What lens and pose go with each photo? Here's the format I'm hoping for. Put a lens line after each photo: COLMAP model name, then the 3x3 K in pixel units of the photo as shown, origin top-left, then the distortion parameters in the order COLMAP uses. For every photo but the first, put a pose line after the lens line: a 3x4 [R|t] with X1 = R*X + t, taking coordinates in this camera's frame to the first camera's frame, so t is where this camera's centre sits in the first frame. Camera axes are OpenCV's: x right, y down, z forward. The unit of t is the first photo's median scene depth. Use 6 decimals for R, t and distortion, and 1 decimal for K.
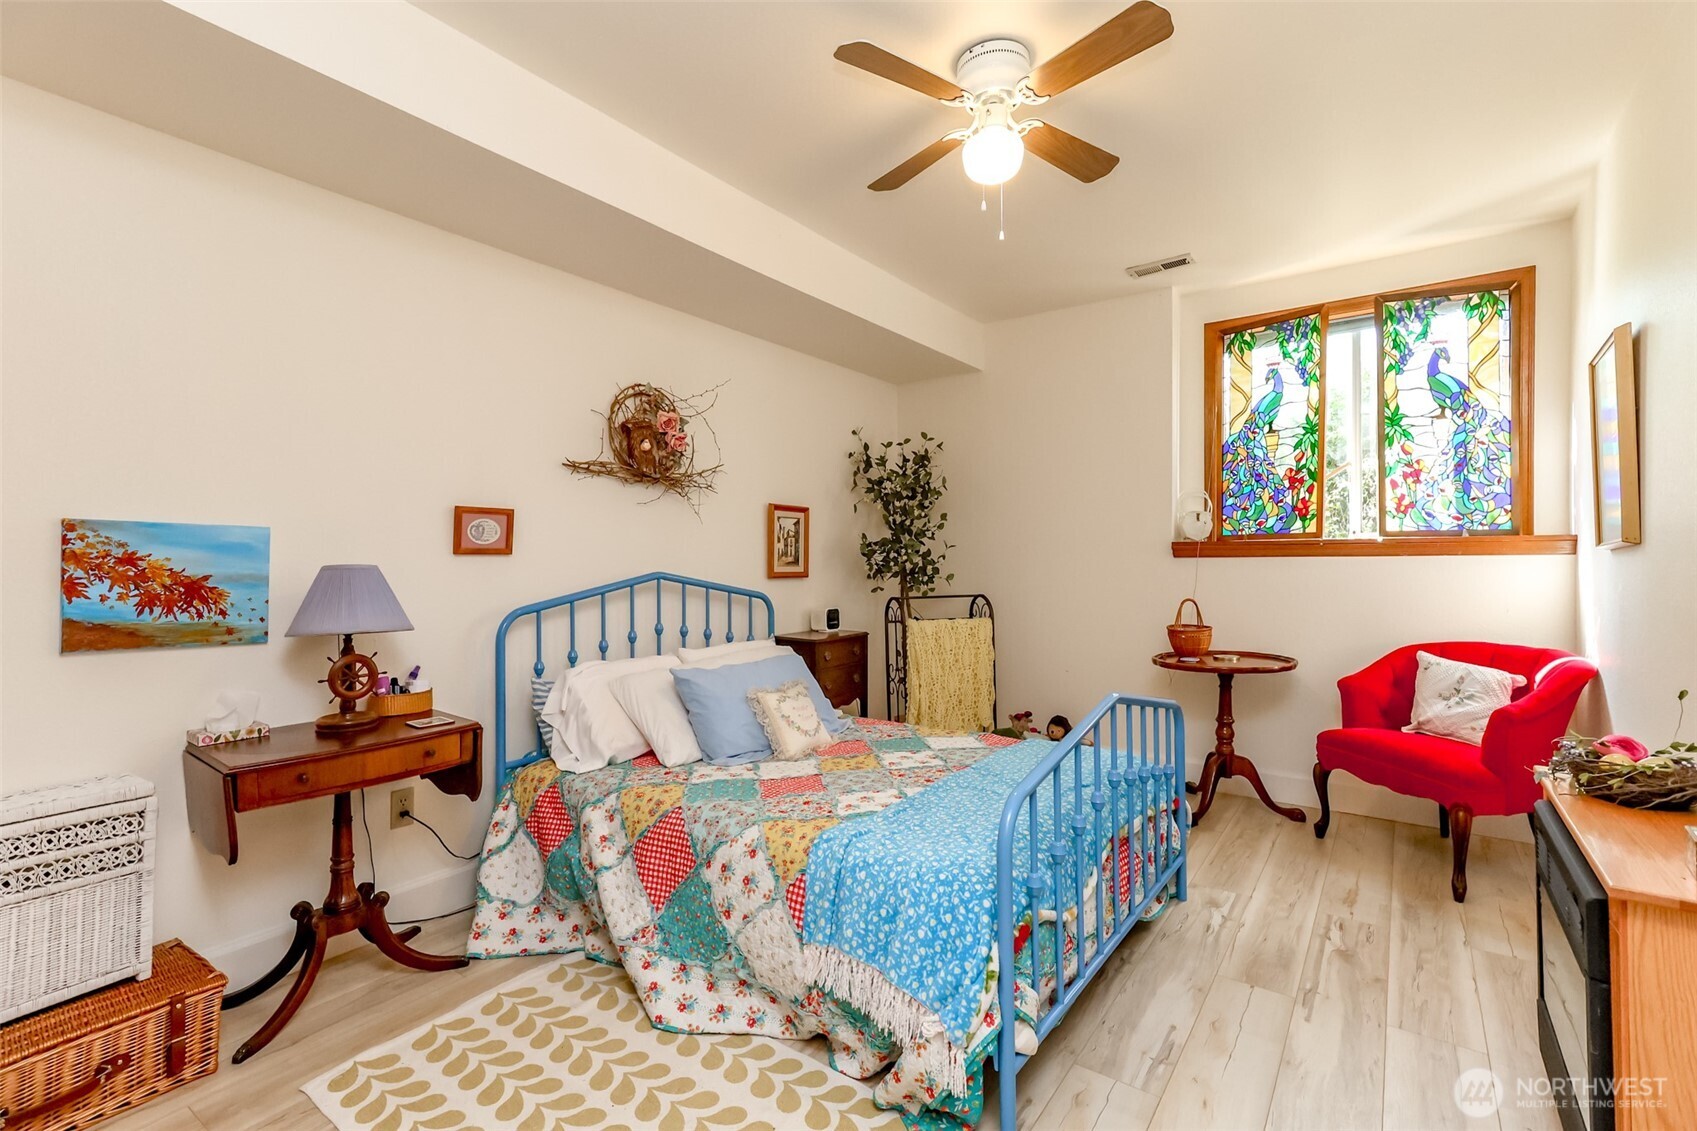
lens RADIAL K [[775.8, 0, 846.7], [0, 775.8, 558.5], [0, 0, 1]] dist [0.016841, 0.000870]
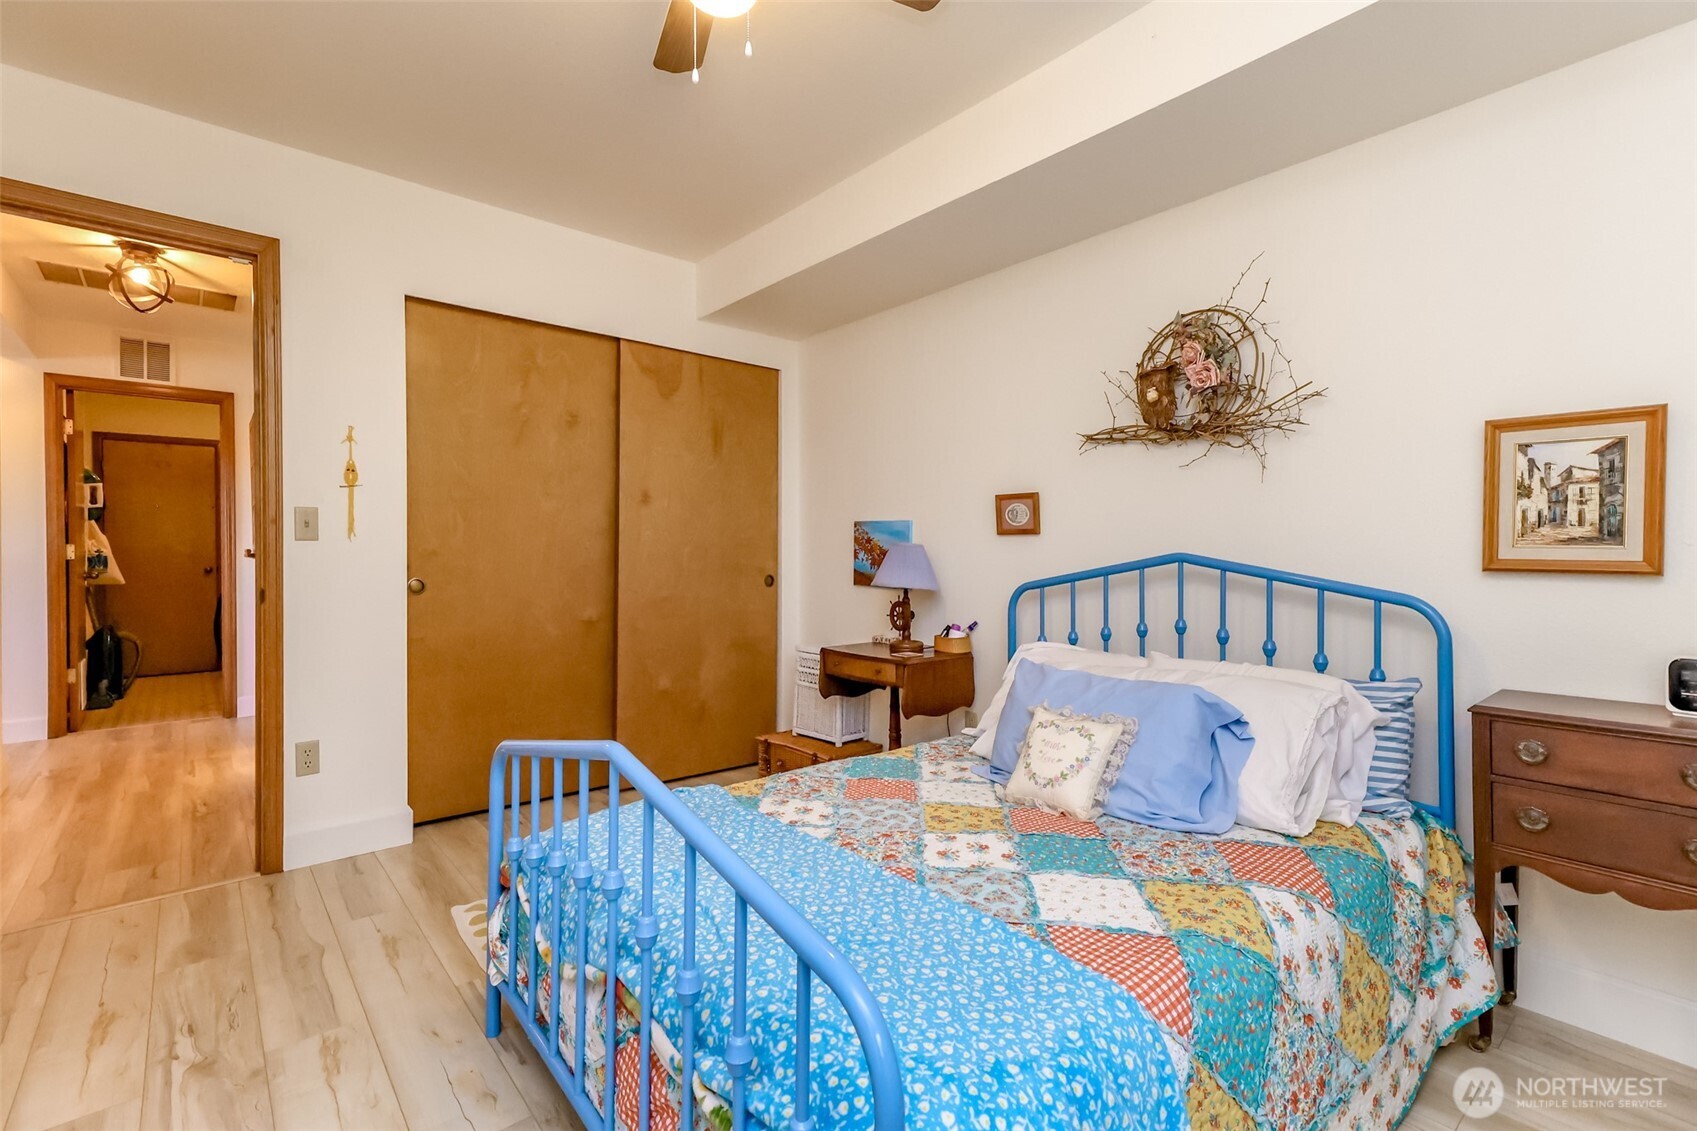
lens RADIAL K [[775.8, 0, 846.9], [0, 775.8, 557.3], [0, 0, 1]] dist [0.016841, 0.000870]
pose [[-0.249491, 0.018516, -0.968200, 0.643178], [0.007991, 0.999823, 0.017061, 0.006288], [0.968344, -0.003480, -0.249595, 0.948897]]
